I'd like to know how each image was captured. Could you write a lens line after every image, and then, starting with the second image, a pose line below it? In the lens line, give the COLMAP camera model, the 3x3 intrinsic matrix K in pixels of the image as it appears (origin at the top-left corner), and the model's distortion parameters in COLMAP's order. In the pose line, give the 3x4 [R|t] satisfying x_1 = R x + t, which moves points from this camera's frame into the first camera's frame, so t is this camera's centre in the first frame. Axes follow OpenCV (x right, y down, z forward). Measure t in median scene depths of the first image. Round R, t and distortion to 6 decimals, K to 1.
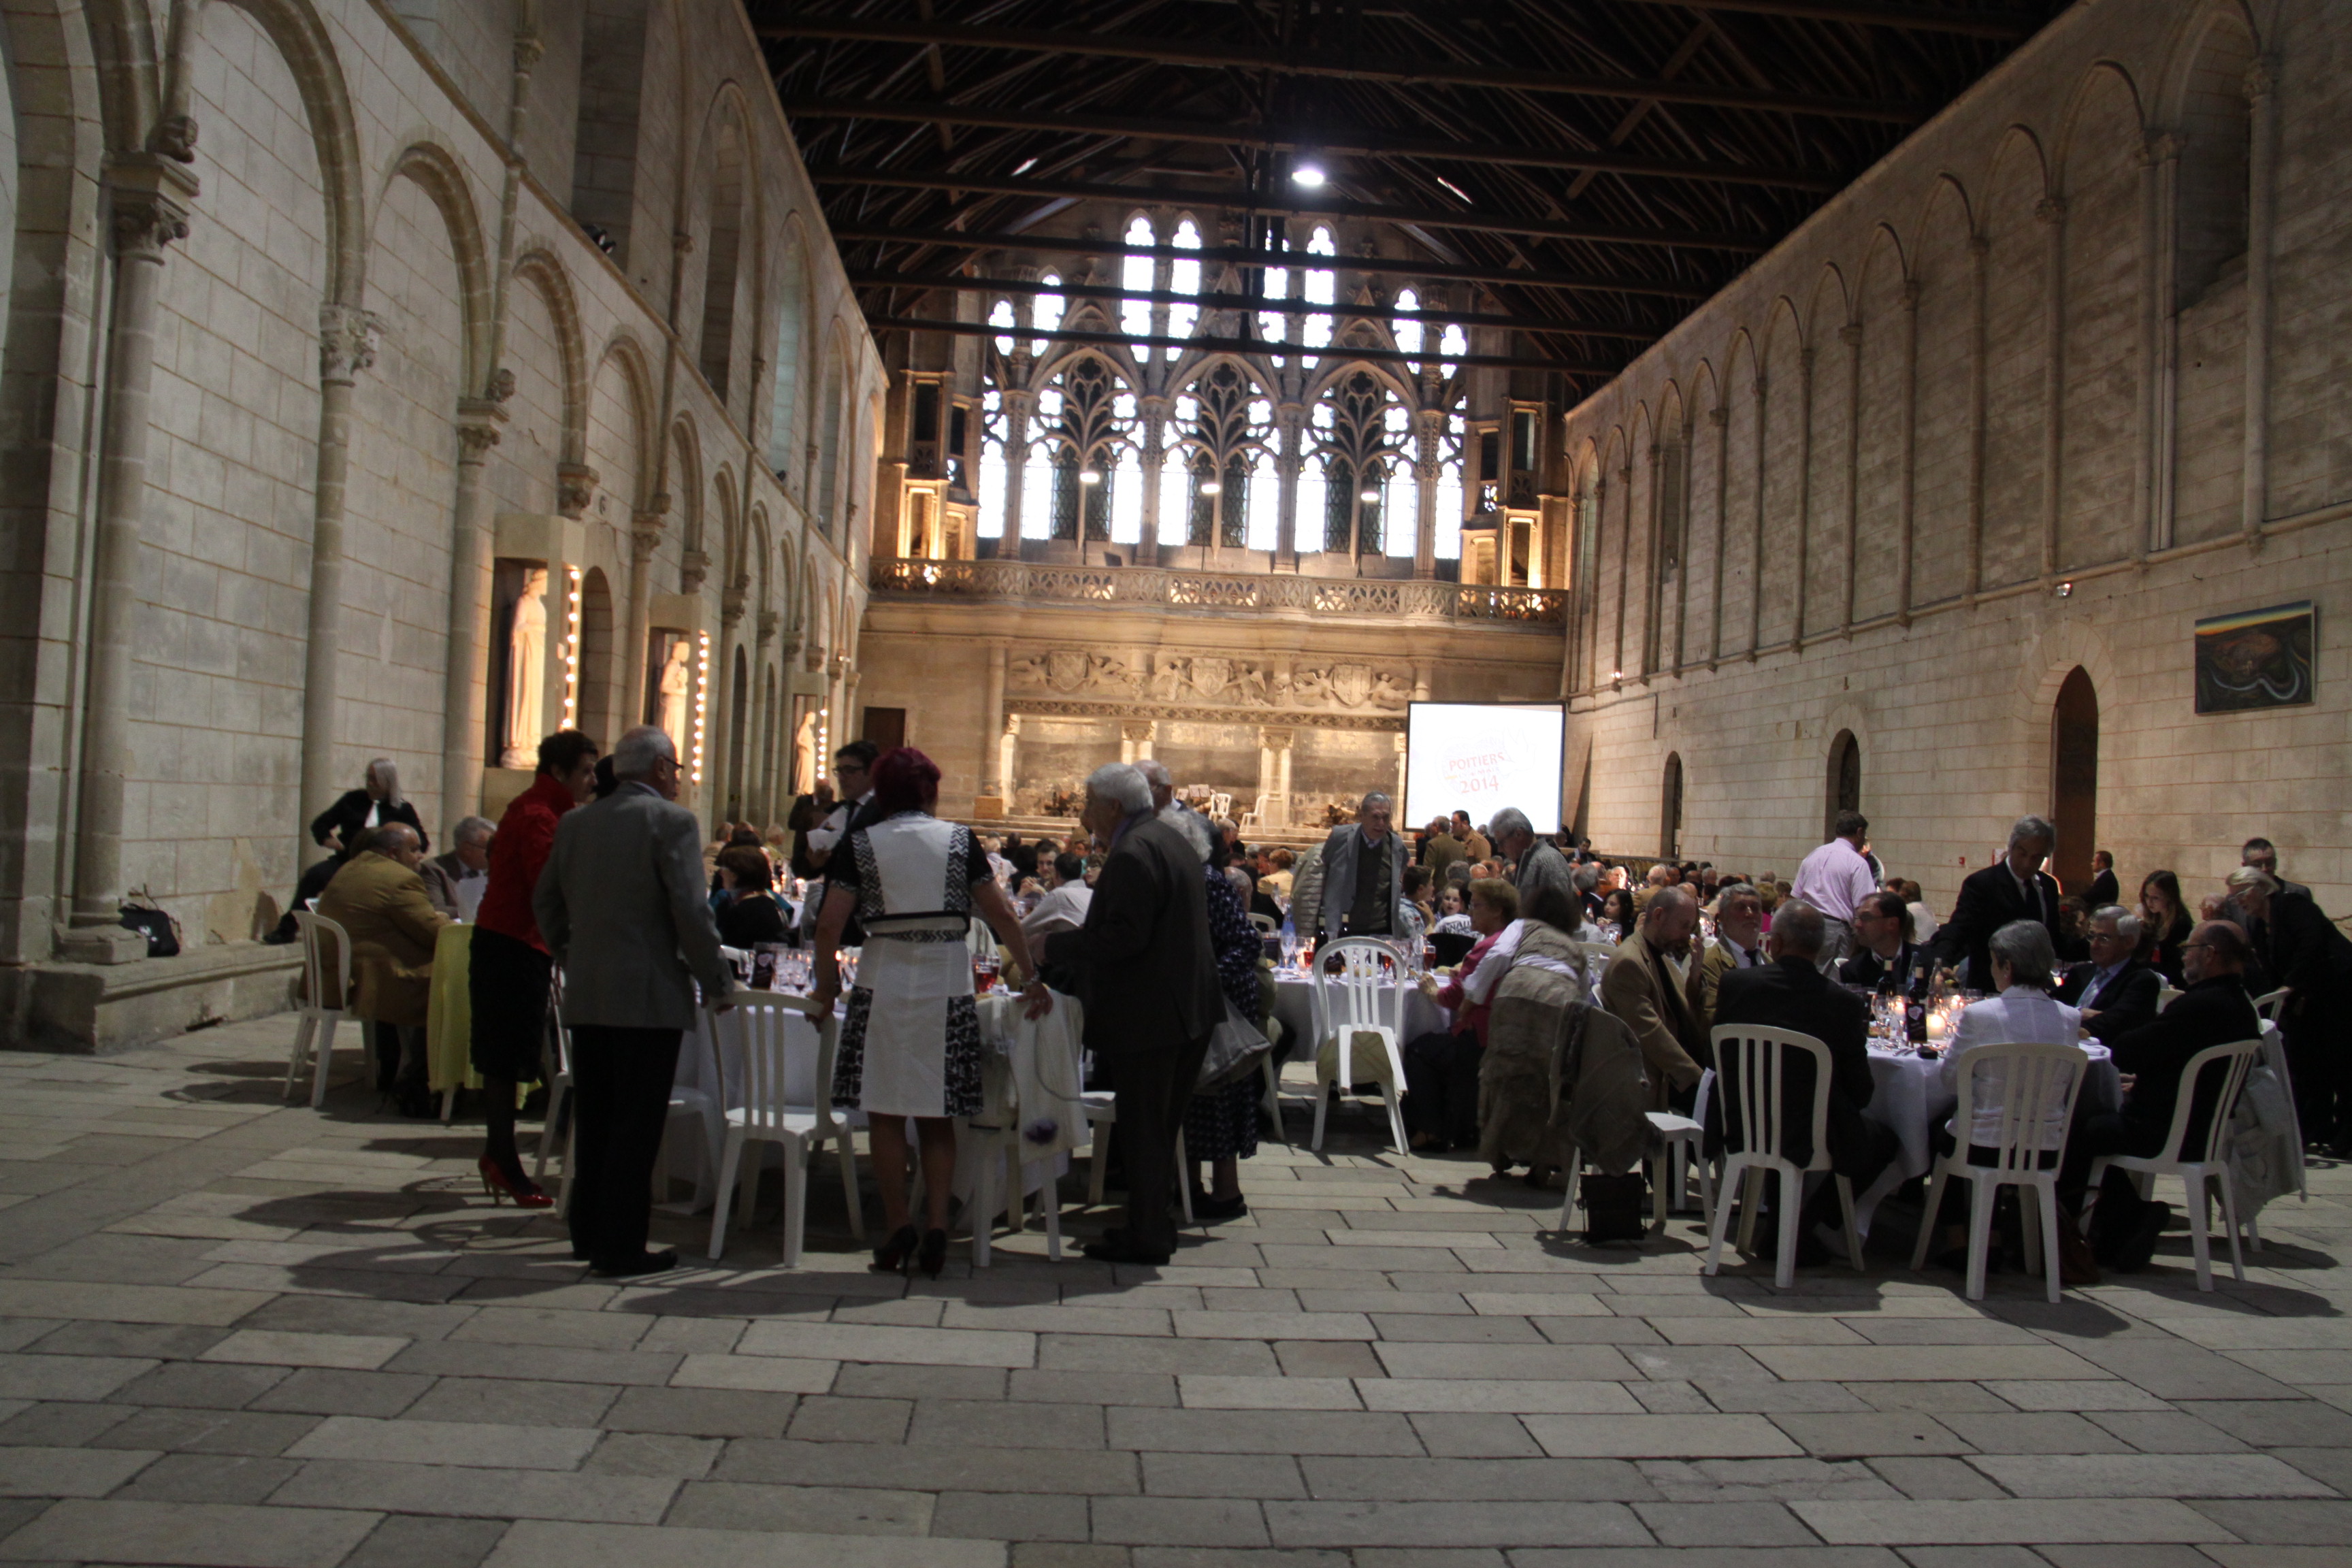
lens RADIAL K [[1968.3, 0, 1176.0], [0, 1968.3, 784.0], [0, 0, 1]] dist [-0.161319, 0.002073]
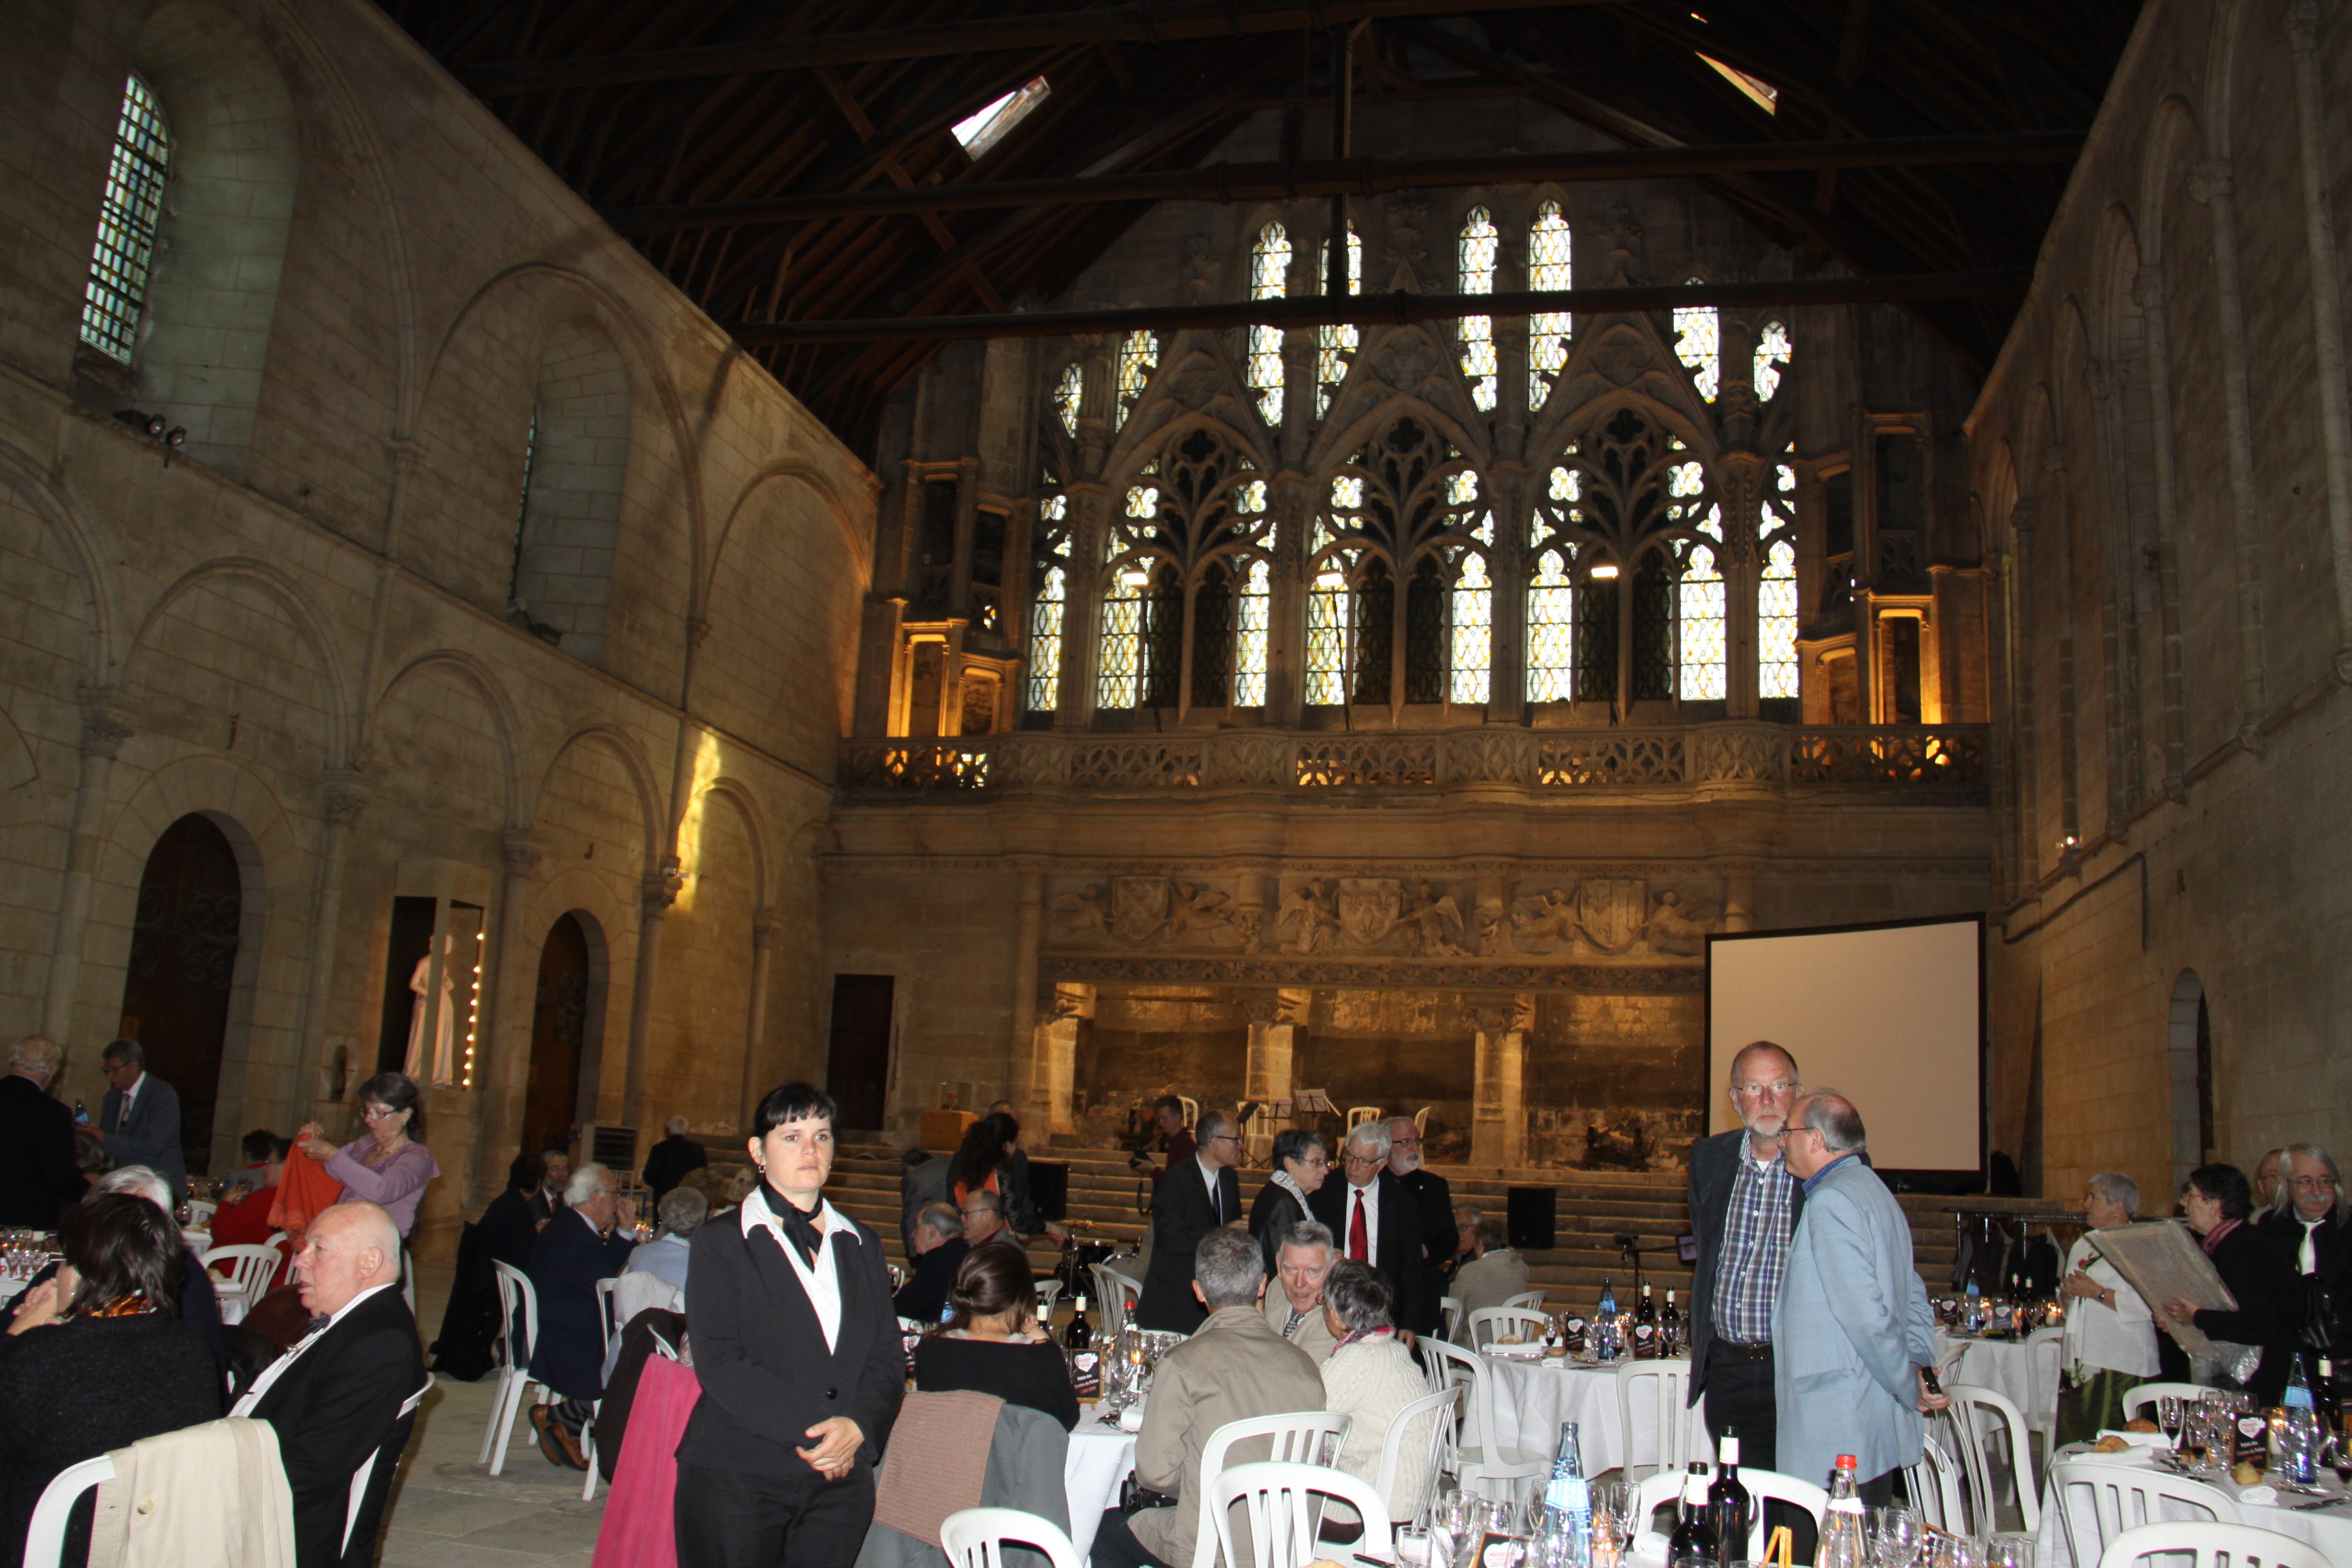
lens RADIAL K [[1968.3, 0, 1176.0], [0, 1968.3, 784.0], [0, 0, 1]] dist [-0.161319, 0.002073]
pose [[0.963110, -0.050168, -0.264391, 0.117616], [0.002494, 0.984091, -0.177646, 0.012573], [0.269097, 0.170434, 0.947913, 0.416222]]
